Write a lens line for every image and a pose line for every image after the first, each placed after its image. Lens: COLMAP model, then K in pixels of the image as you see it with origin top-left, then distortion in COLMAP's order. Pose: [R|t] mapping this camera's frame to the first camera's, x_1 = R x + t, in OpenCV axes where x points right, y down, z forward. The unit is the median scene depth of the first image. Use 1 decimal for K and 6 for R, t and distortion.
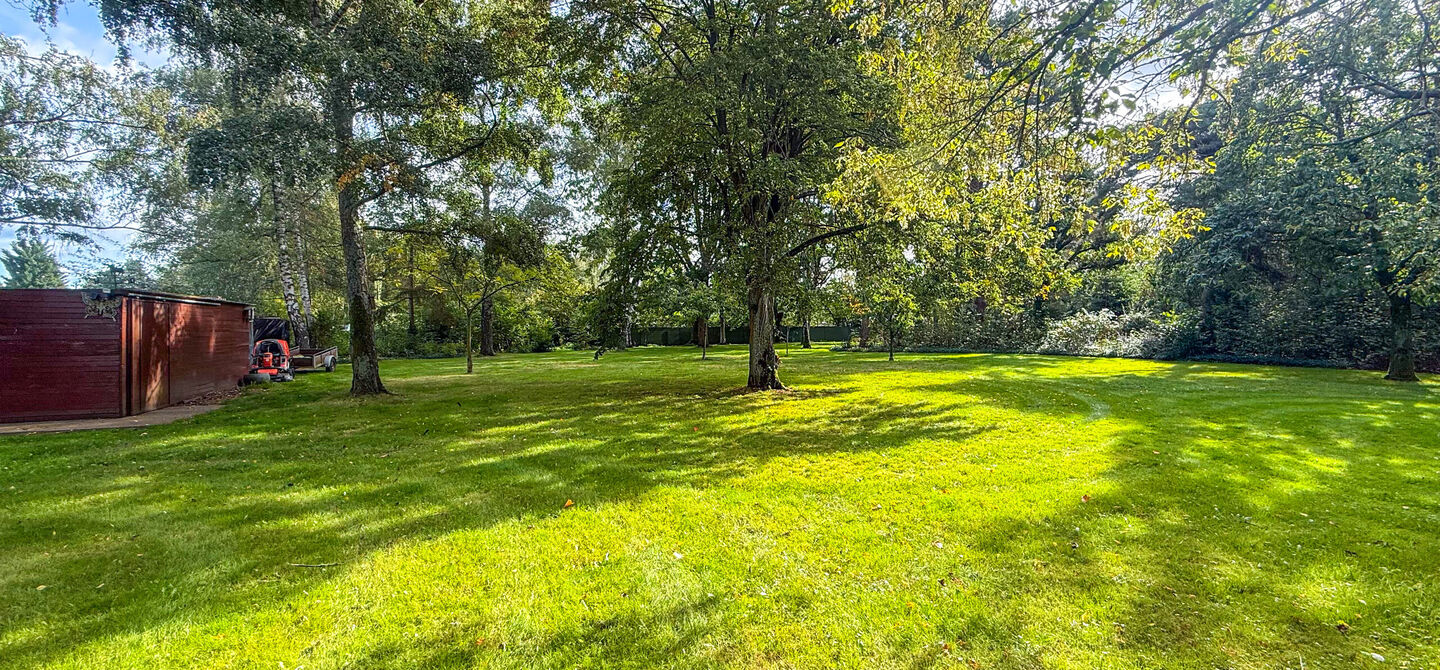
lens RADIAL K [[565.4, 0, 716.0], [0, 565.4, 330.0], [0, 0, 1]] dist [-0.000499, -0.000628]
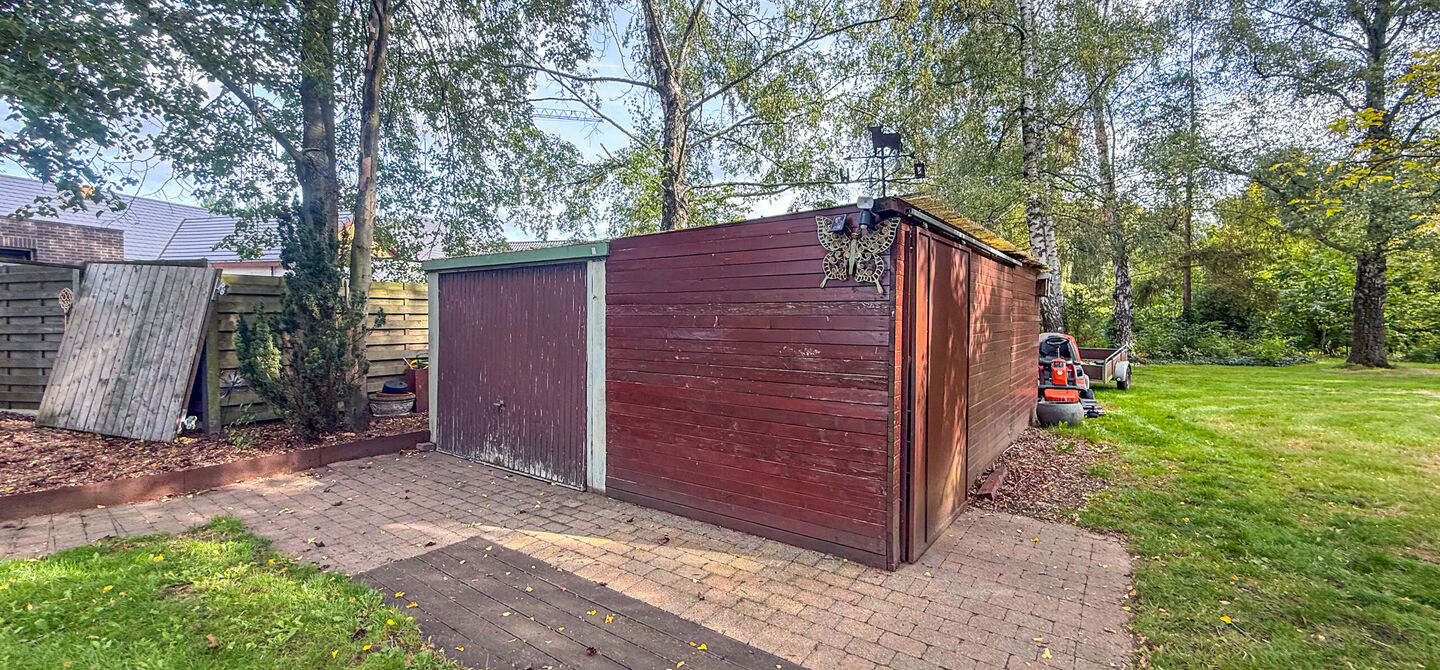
lens RADIAL K [[565.4, 0, 718.5], [0, 565.4, 327.5], [0, 0, 1]] dist [-0.000499, -0.000628]
pose [[0.480405, 0.019239, -0.876836, -0.801377], [-0.004862, 0.999802, 0.019274, -0.000811], [0.877033, -0.004997, 0.480404, 0.740276]]
